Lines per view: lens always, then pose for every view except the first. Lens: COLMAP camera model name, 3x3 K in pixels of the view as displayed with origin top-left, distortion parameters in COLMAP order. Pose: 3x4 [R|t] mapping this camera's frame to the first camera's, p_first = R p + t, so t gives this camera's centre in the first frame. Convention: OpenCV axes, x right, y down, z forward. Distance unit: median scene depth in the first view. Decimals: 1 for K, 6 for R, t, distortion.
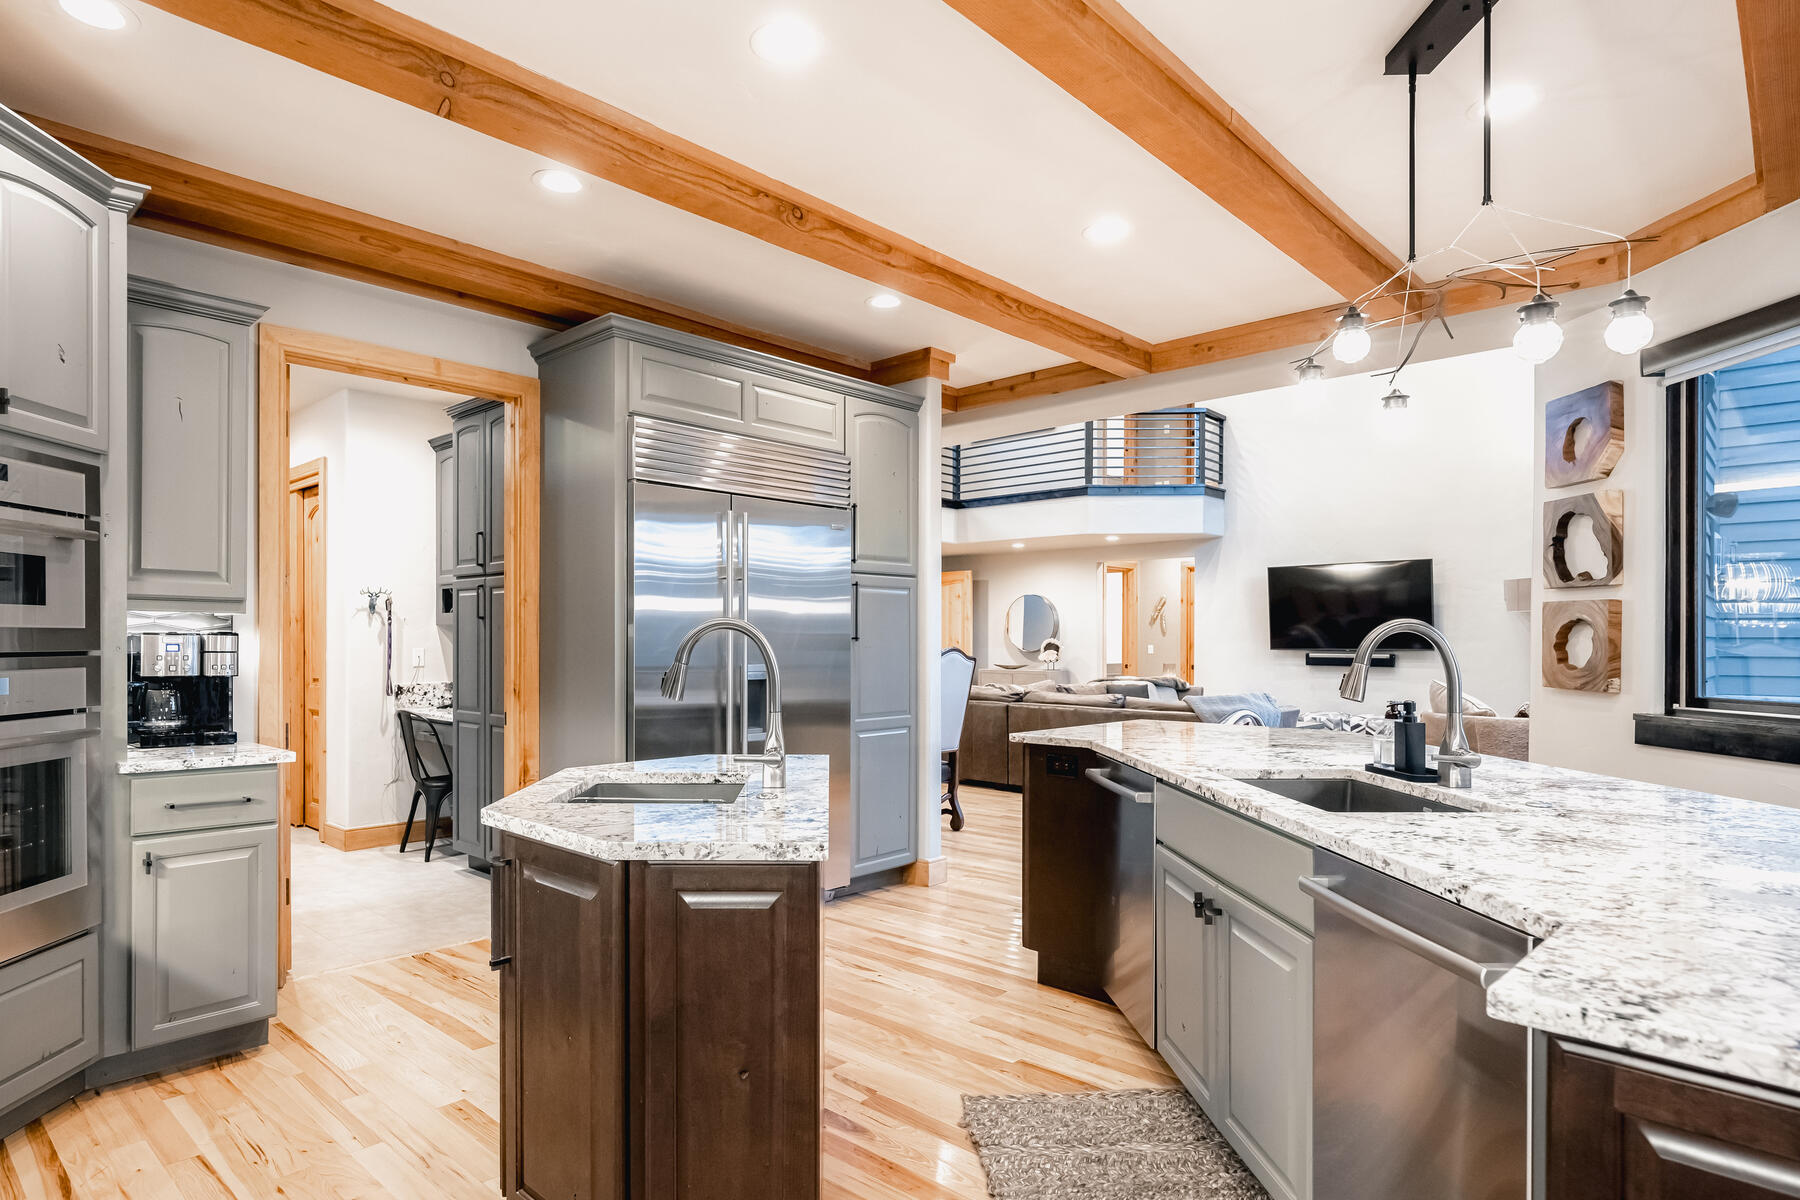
lens RADIAL K [[972.6, 0, 868.7], [0, 972.6, 638.9], [0, 0, 1]] dist [0.001005, 0.000345]
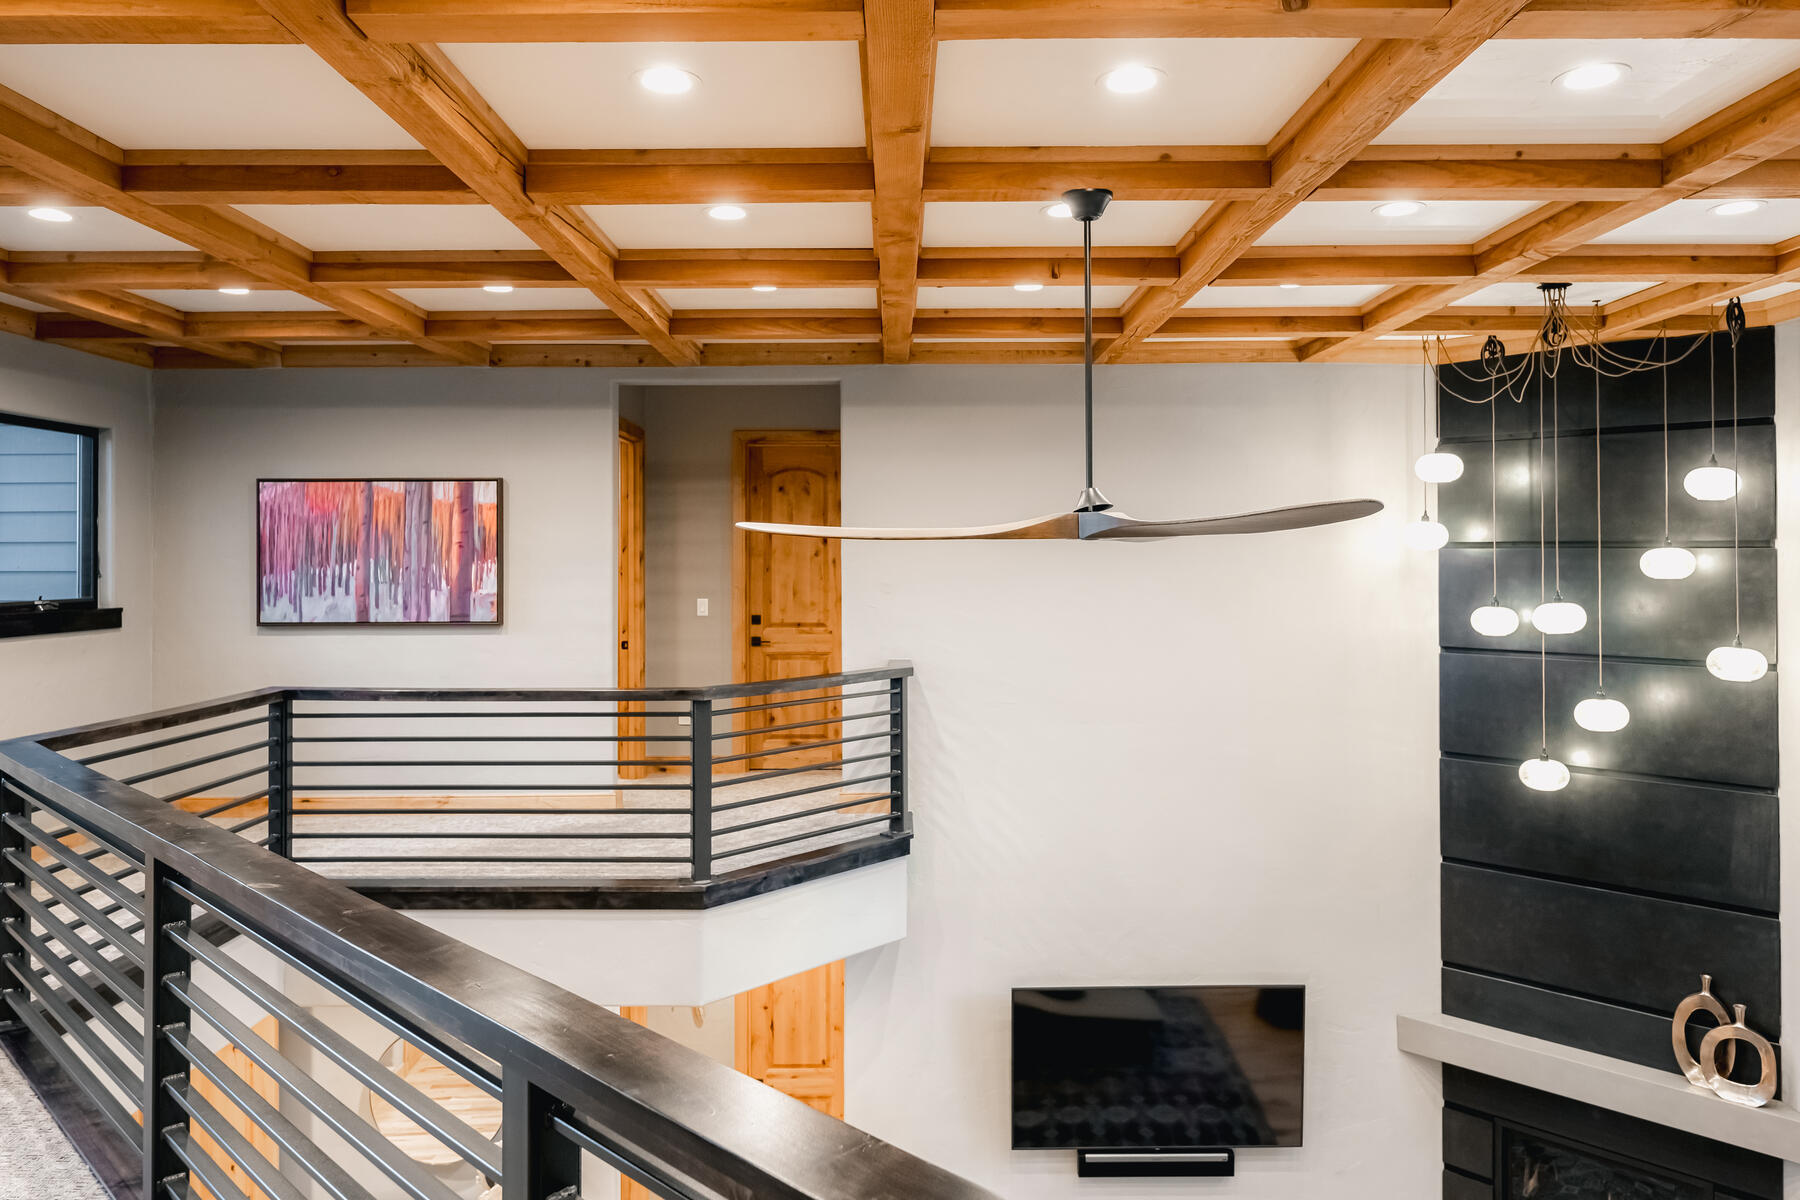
lens RADIAL K [[1224.8, 0, 903.7], [0, 1224.8, 583.9], [0, 0, 1]] dist [-0.004893, 0.005492]
pose [[0.734003, -0.001051, 0.679146, -0.050250], [0.003314, 0.999992, -0.002035, -0.267679], [-0.679138, 0.003744, 0.734001, 0.558618]]
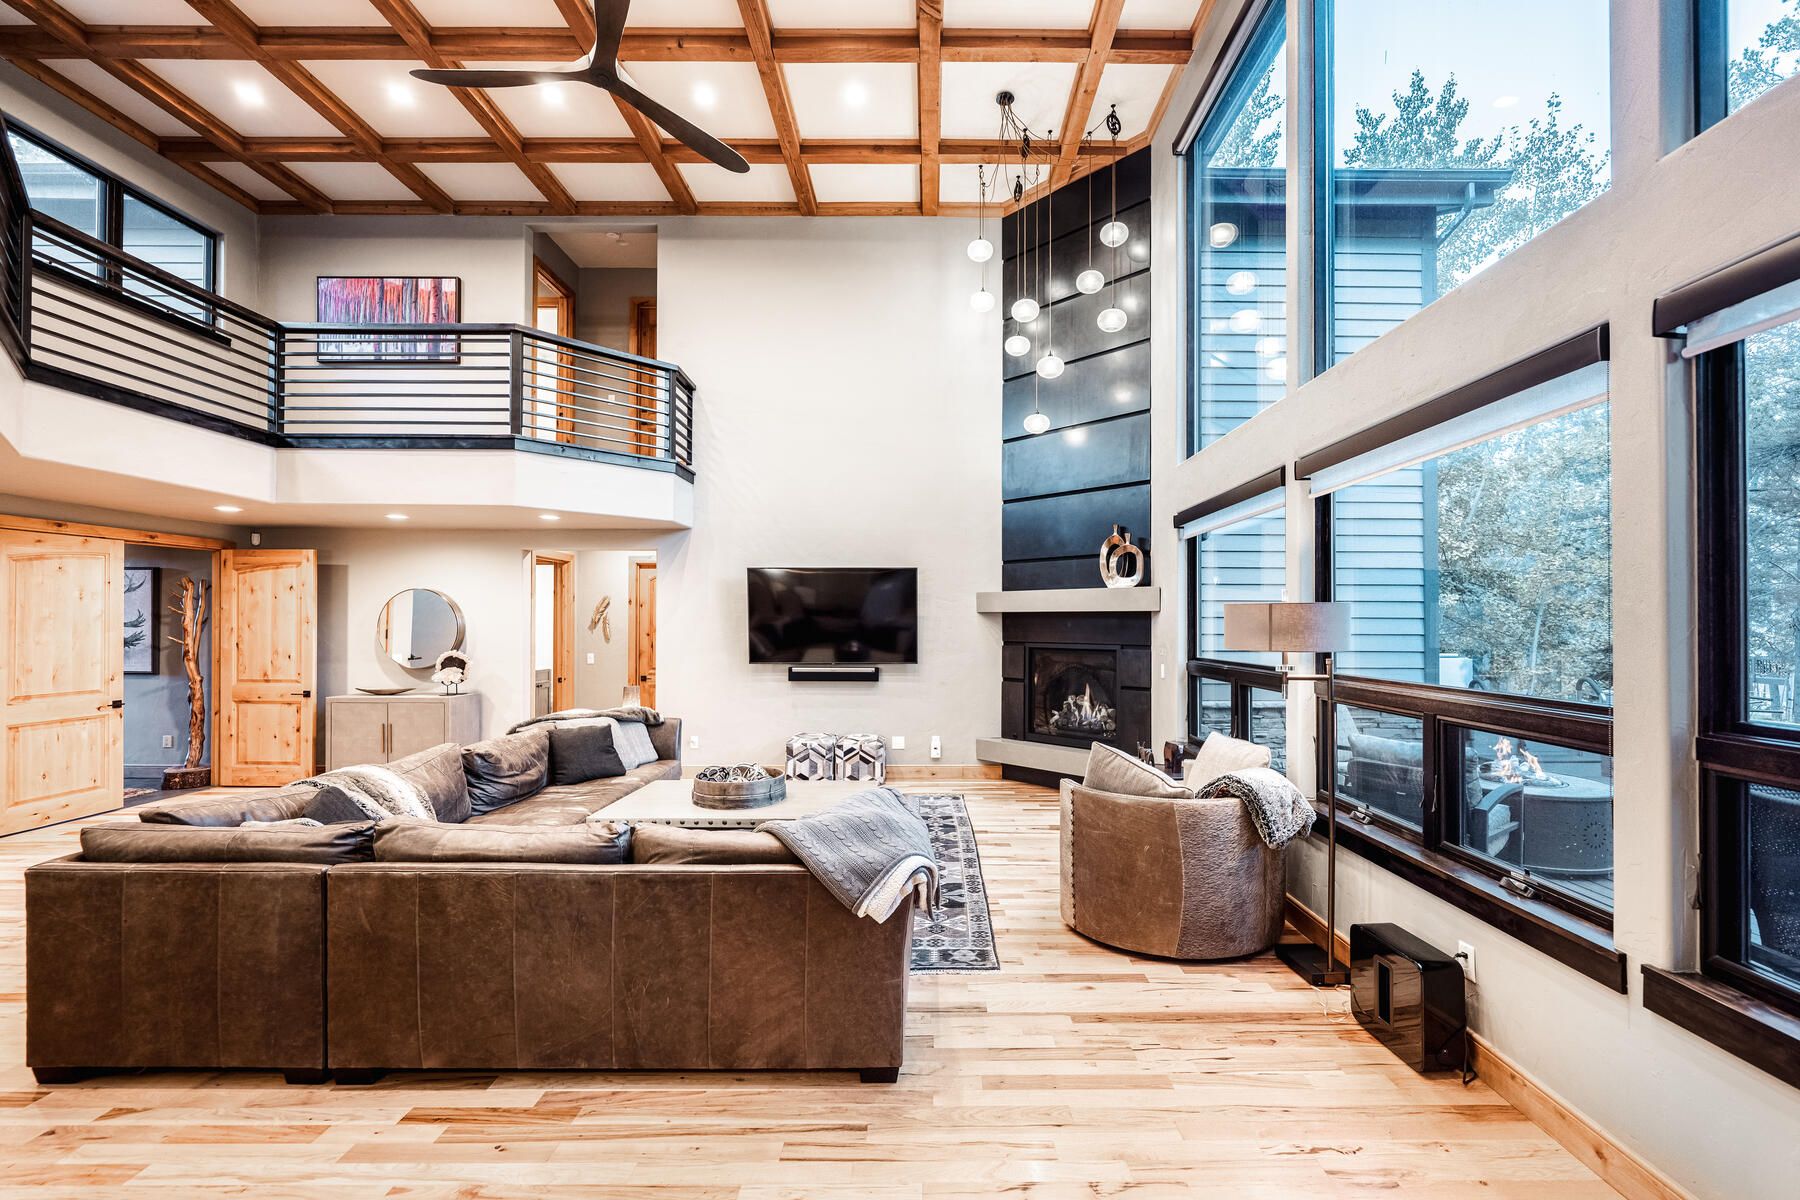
lens RADIAL K [[735.0, 0, 918.6], [0, 735.0, 618.0], [0, 0, 1]] dist [-0.003673, -0.000189]
pose [[0.732174, 0.005048, 0.681099, 0.077822], [-0.001265, 0.999981, -0.006052, -0.024638], [-0.681117, 0.003569, 0.732166, 0.408819]]
